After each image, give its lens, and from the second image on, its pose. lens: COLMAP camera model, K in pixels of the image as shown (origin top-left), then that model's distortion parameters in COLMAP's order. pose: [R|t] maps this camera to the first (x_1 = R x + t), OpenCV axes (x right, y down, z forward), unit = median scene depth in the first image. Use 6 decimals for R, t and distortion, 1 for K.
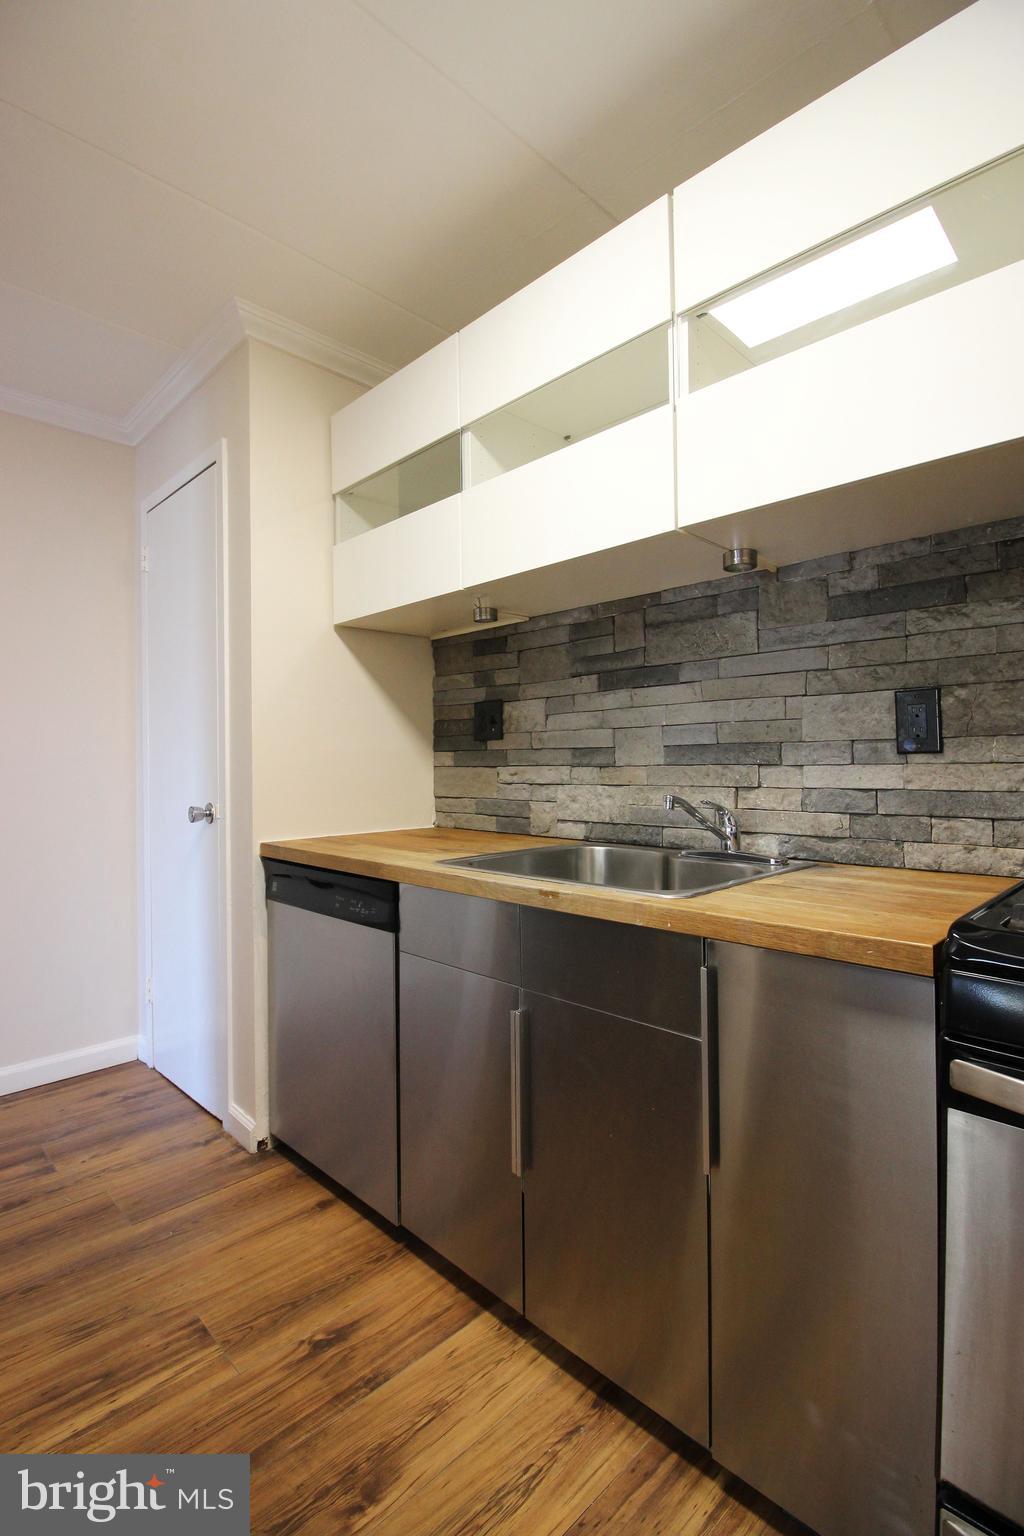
lens RADIAL K [[729.1, 0, 505.0], [0, 729.1, 756.9], [0, 0, 1]] dist [0.002025, -0.011834]
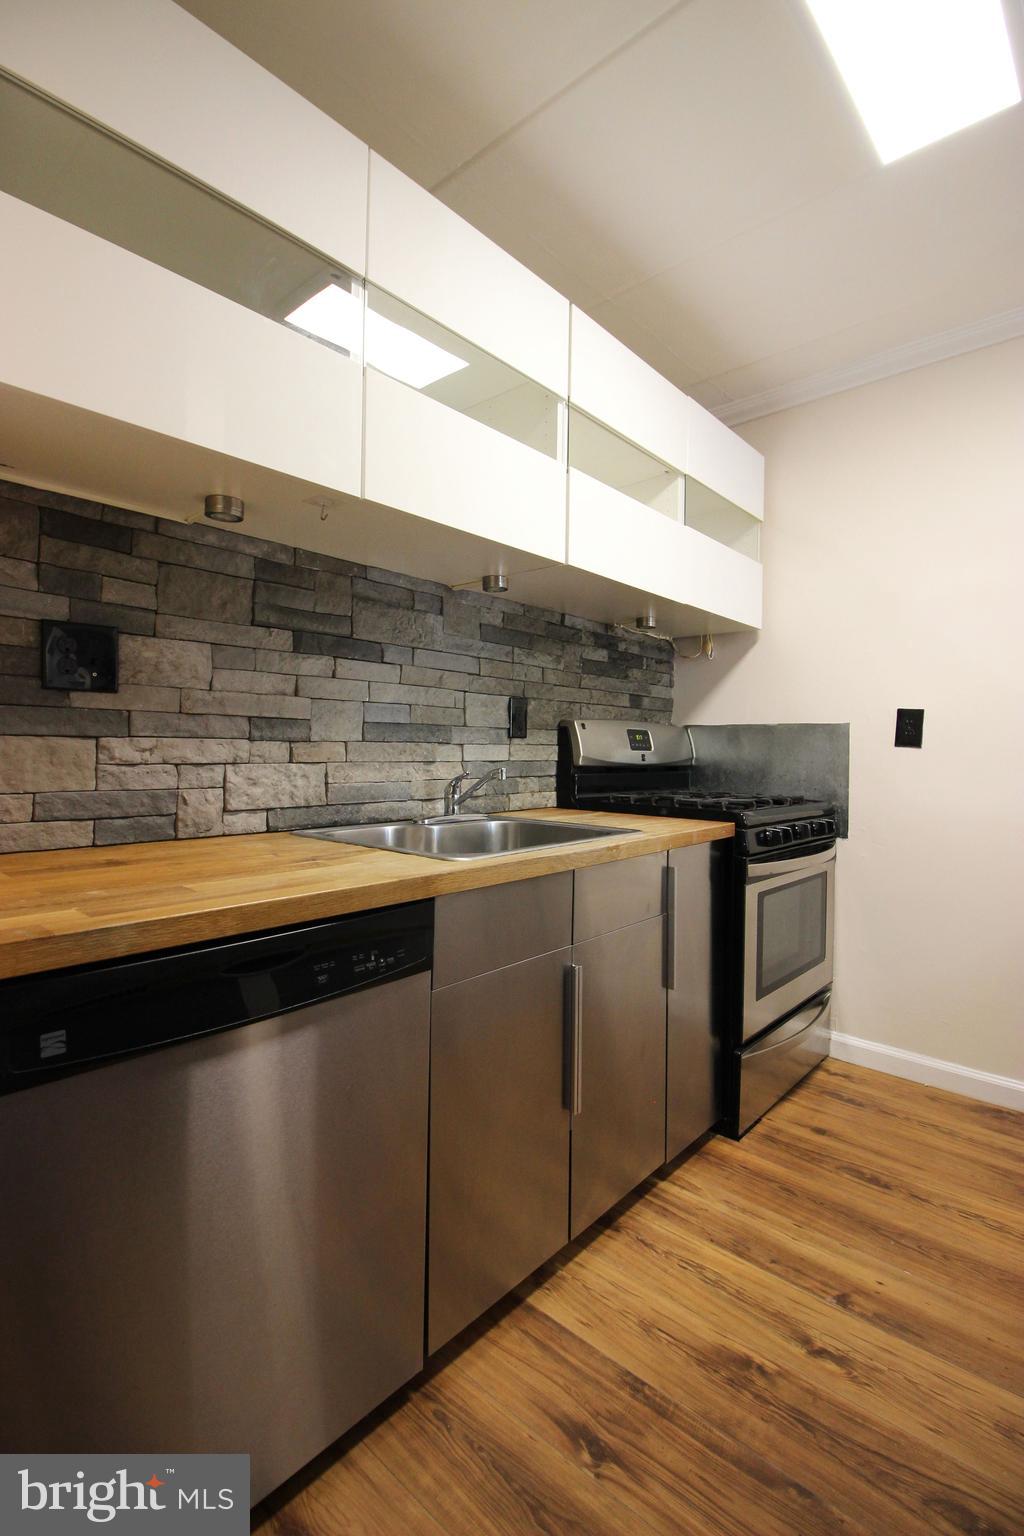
lens RADIAL K [[715.1, 0, 505.9], [0, 715.1, 755.5], [0, 0, 1]] dist [0.001564, -0.011630]
pose [[-0.062897, -0.002415, 0.998017, -0.917220], [-0.023229, 0.999730, 0.000955, 0.029850], [-0.997750, -0.023123, -0.062936, 1.036758]]
